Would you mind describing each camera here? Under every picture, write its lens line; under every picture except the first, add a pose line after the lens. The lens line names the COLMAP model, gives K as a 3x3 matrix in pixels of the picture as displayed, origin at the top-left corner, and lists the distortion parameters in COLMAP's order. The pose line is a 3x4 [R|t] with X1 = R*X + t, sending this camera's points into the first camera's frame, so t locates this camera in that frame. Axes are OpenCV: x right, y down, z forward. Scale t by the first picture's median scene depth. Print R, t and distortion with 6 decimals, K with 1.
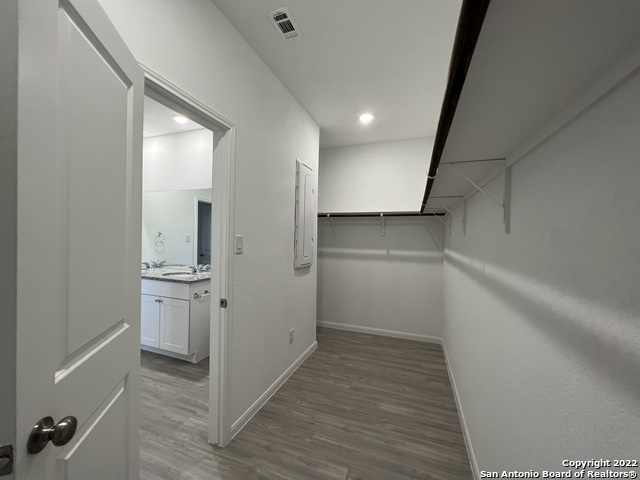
lens RADIAL K [[256.0, 0, 317.1], [0, 256.0, 240.4], [0, 0, 1]] dist [-0.001520, -0.000154]
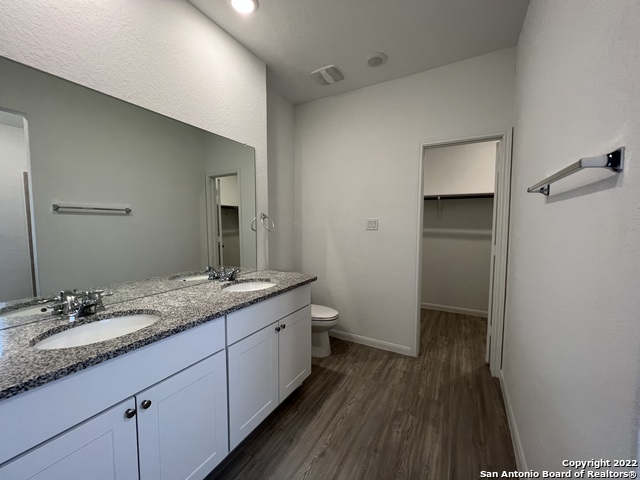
lens RADIAL K [[256.0, 0, 317.1], [0, 256.0, 240.4], [0, 0, 1]] dist [-0.001520, -0.000154]
pose [[0.155470, -0.086298, 0.984064, -1.381230], [0.014553, 0.996269, 0.085069, -0.022067], [-0.987733, 0.001095, 0.156145, 0.961474]]
